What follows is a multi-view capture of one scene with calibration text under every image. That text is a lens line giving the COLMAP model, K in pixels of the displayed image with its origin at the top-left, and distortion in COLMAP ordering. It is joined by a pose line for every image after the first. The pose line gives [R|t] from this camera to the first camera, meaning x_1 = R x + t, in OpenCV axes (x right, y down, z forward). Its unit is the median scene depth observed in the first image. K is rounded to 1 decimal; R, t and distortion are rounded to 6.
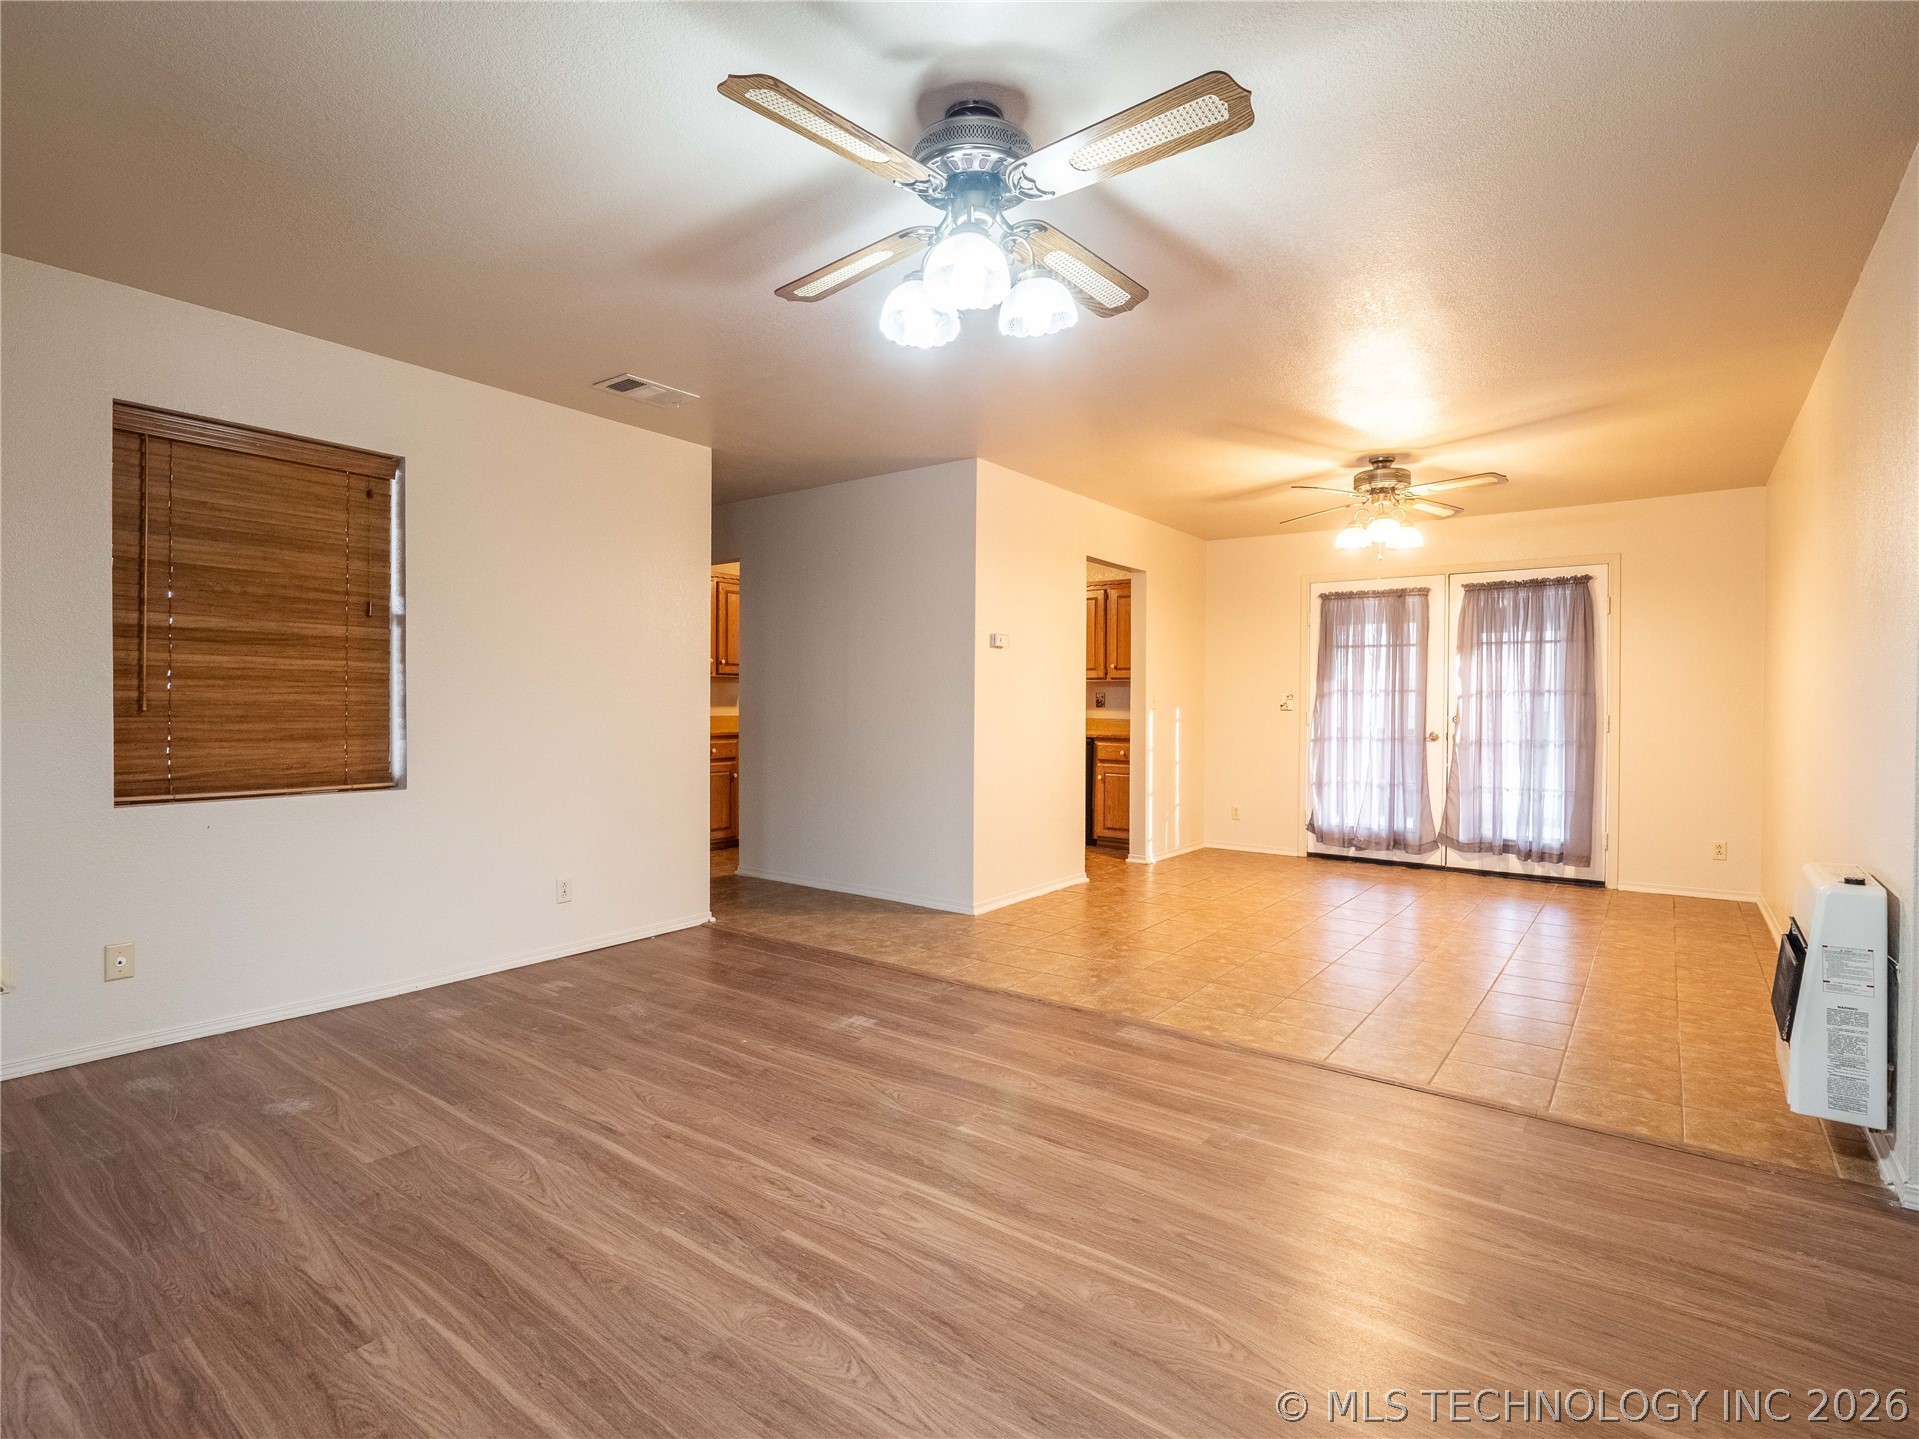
lens RADIAL K [[938.5, 0, 964.6], [0, 938.5, 710.3], [0, 0, 1]] dist [-0.013823, -0.000982]
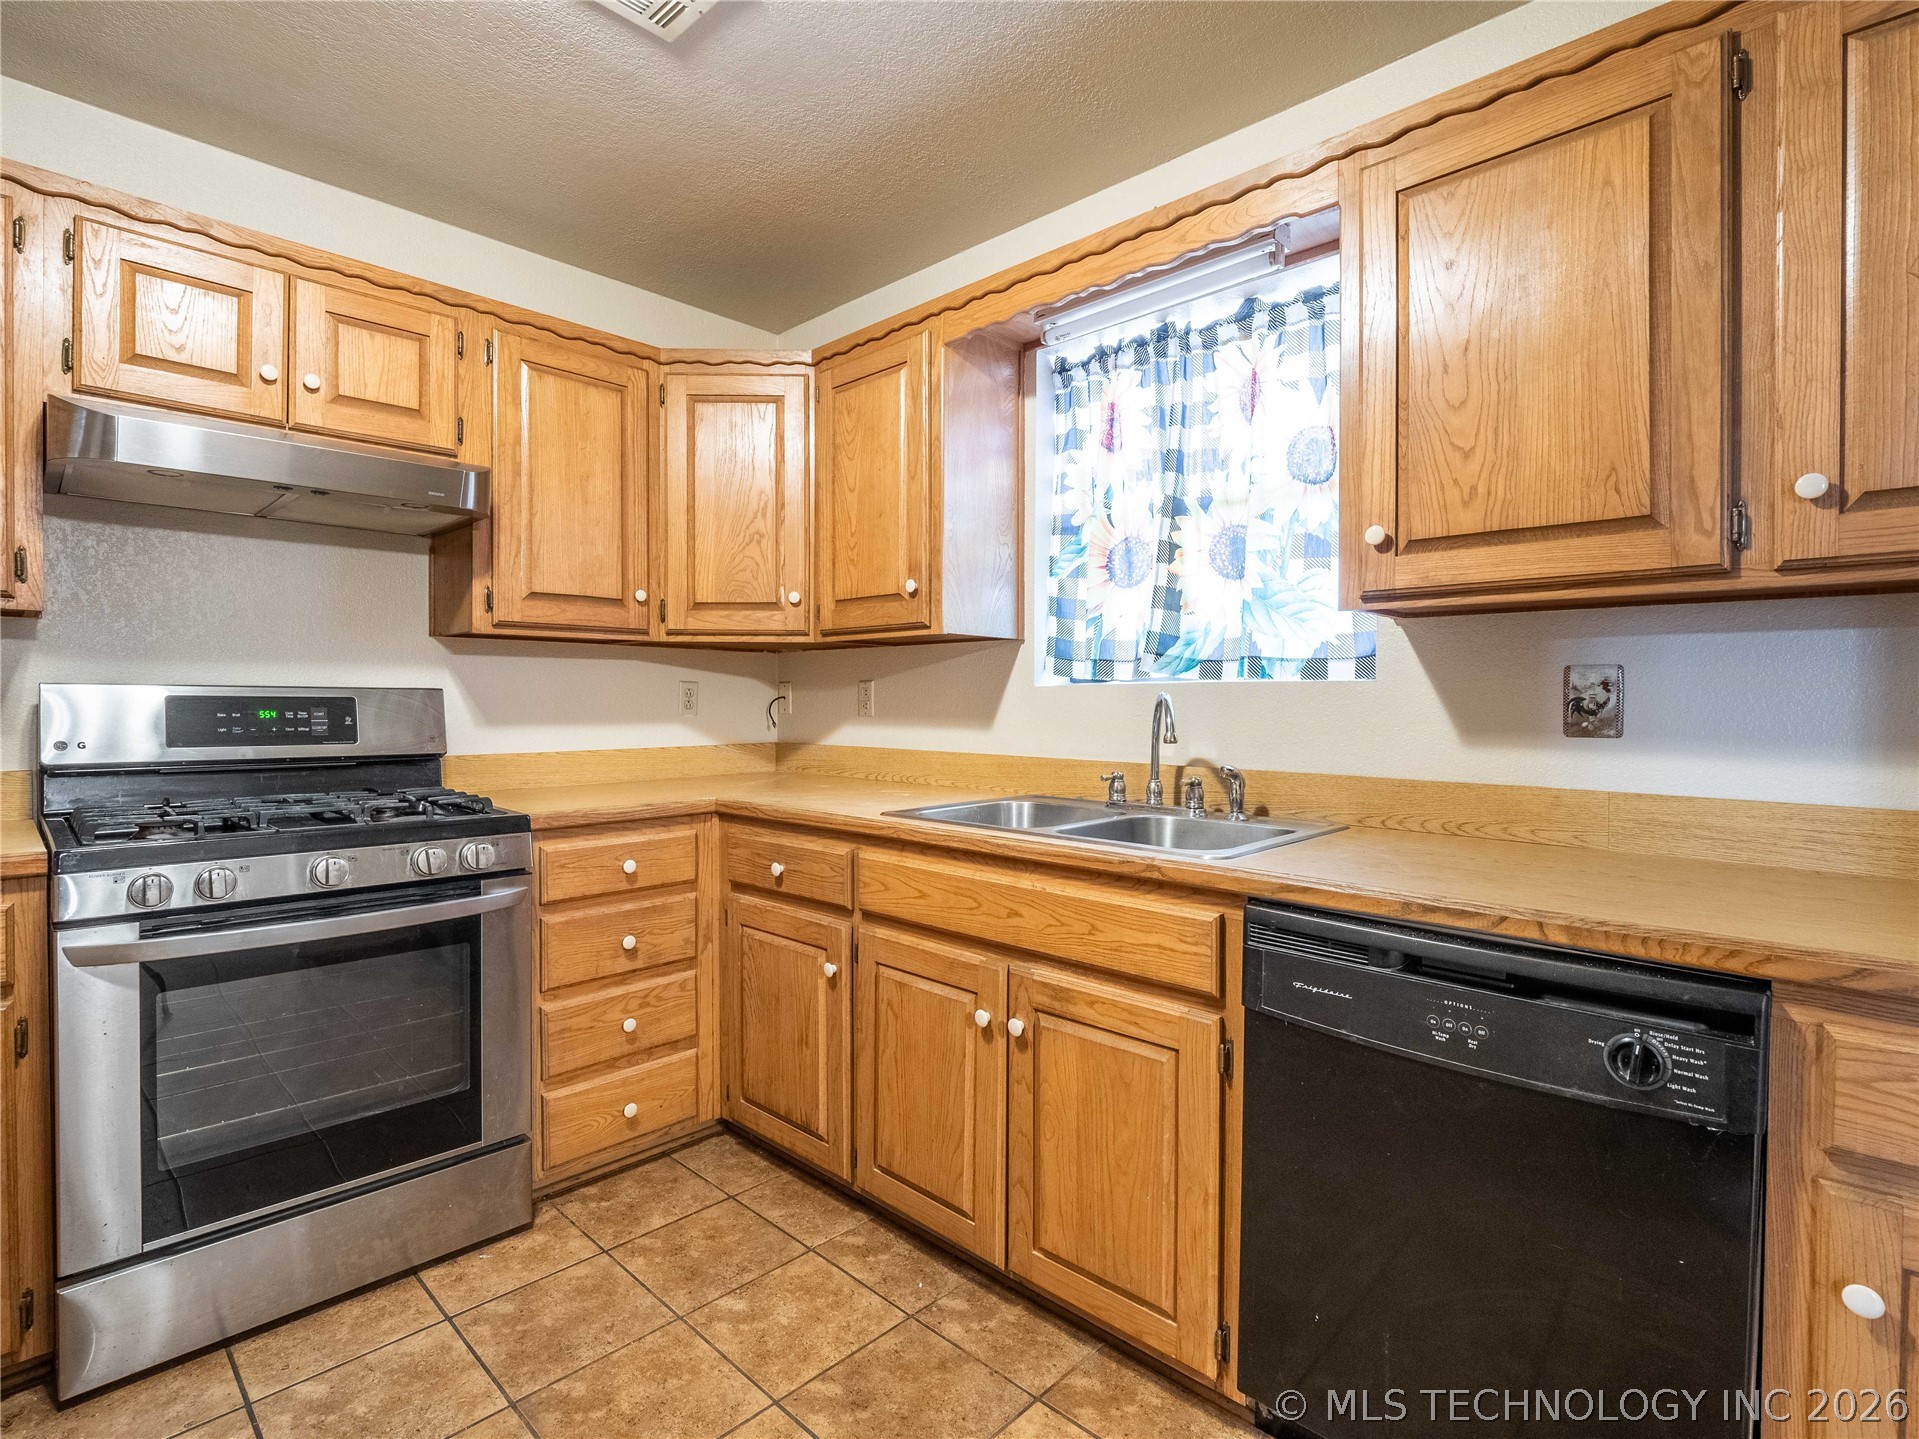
lens RADIAL K [[938.5, 0, 943.7], [0, 938.5, 708.7], [0, 0, 1]] dist [-0.013823, -0.000982]
pose [[0.992947, -0.000460, -0.118557, 0.040665], [-0.000234, 0.999983, -0.005836, -0.011211], [0.118558, 0.005822, 0.992930, 1.071662]]
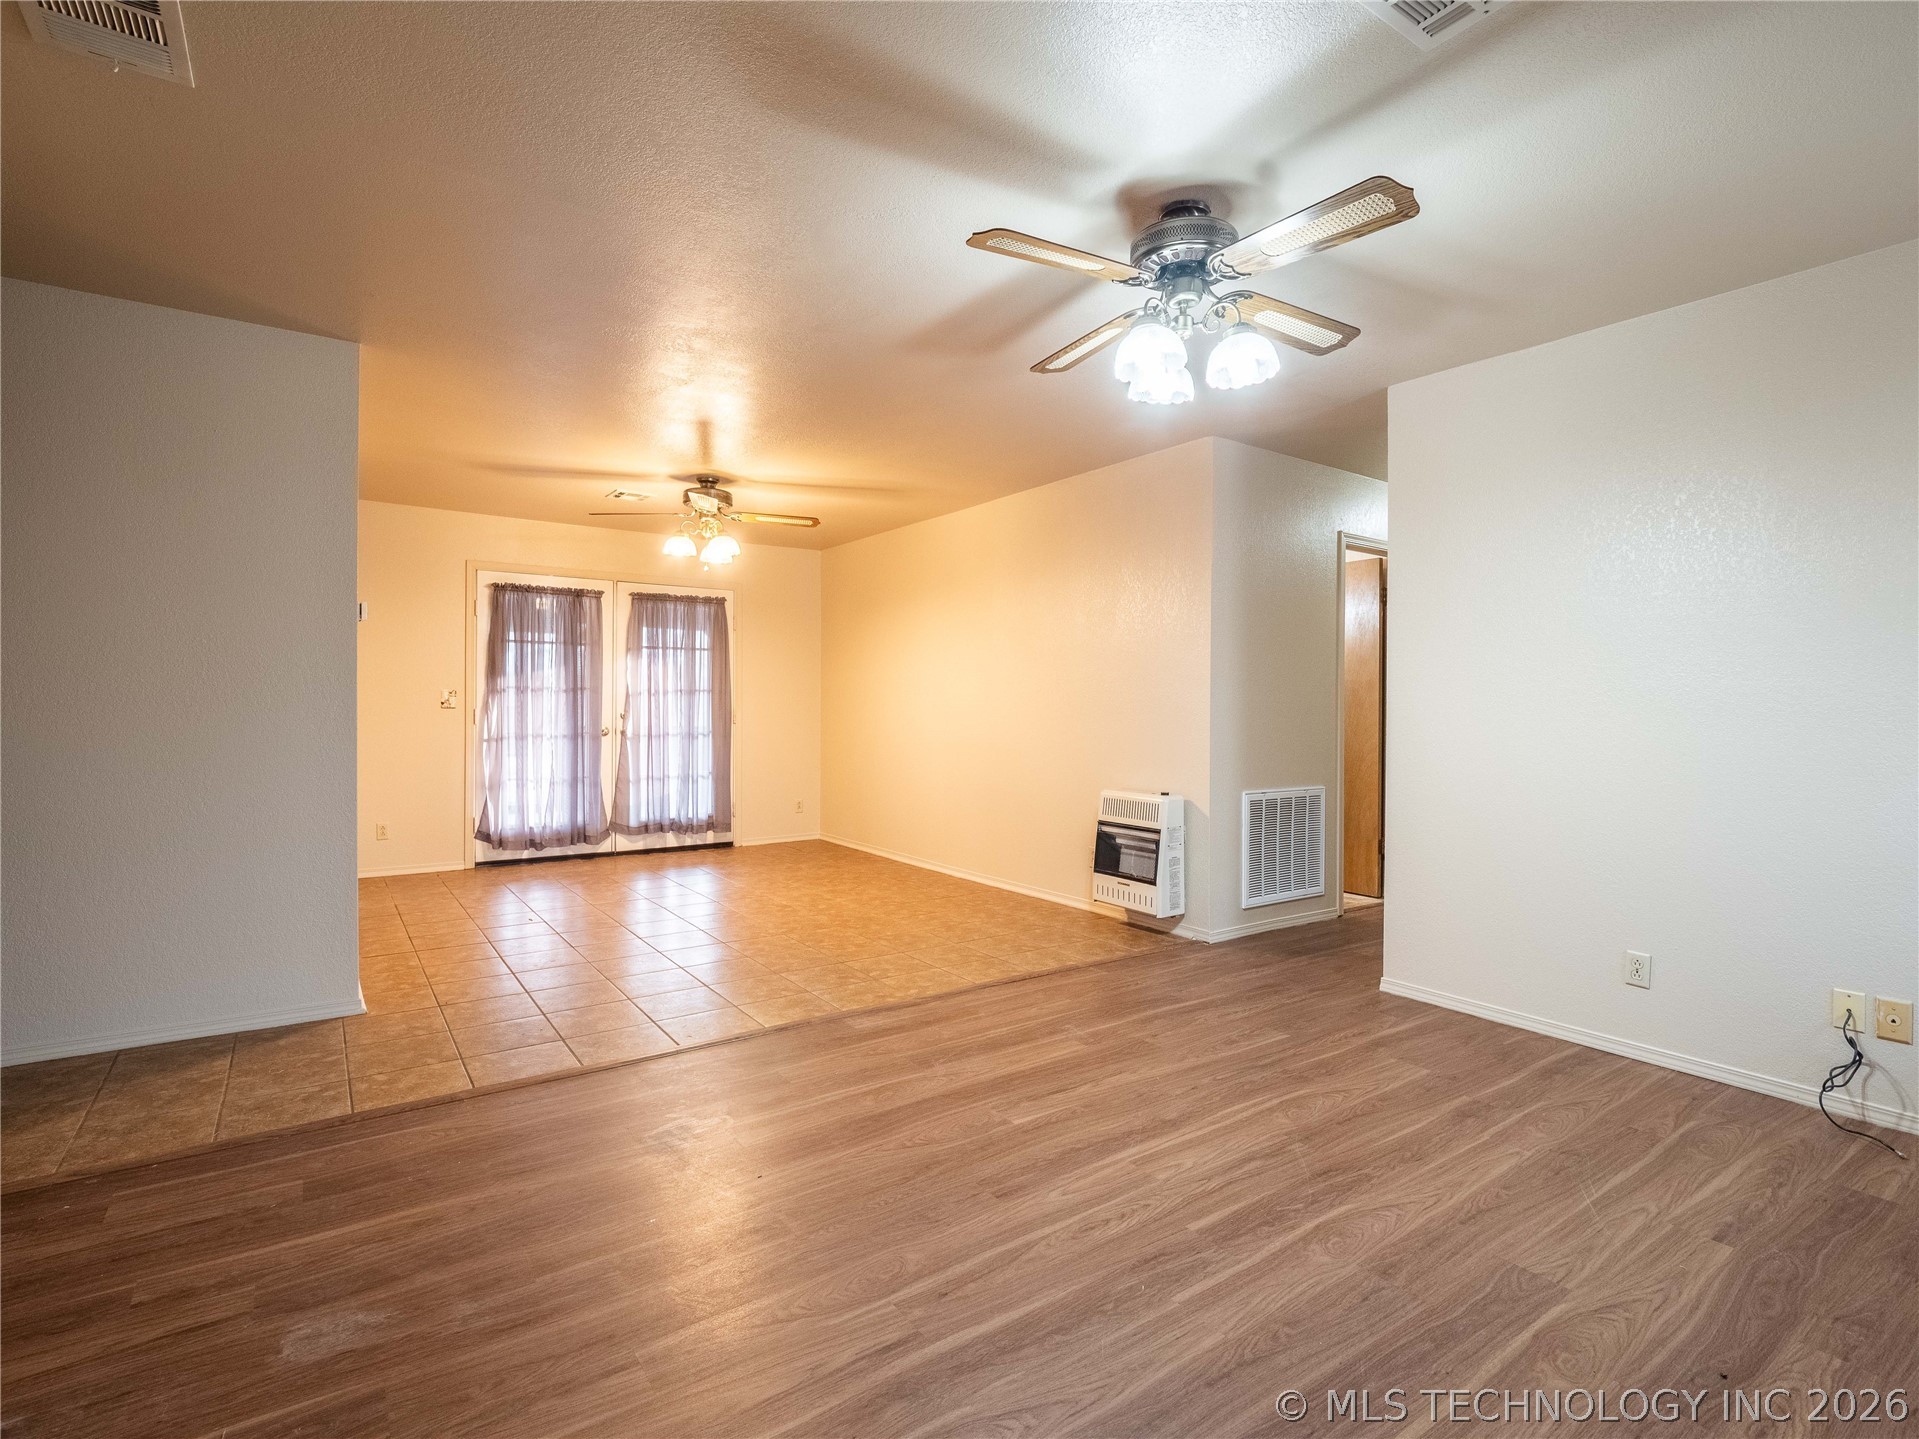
lens RADIAL K [[938.5, 0, 955.3], [0, 938.5, 710.9], [0, 0, 1]] dist [-0.013823, -0.000982]
pose [[0.312724, -0.013403, 0.949750, -0.424275], [0.005237, 0.999910, 0.012386, -0.007271], [-0.949830, 0.001100, 0.312766, 0.317215]]
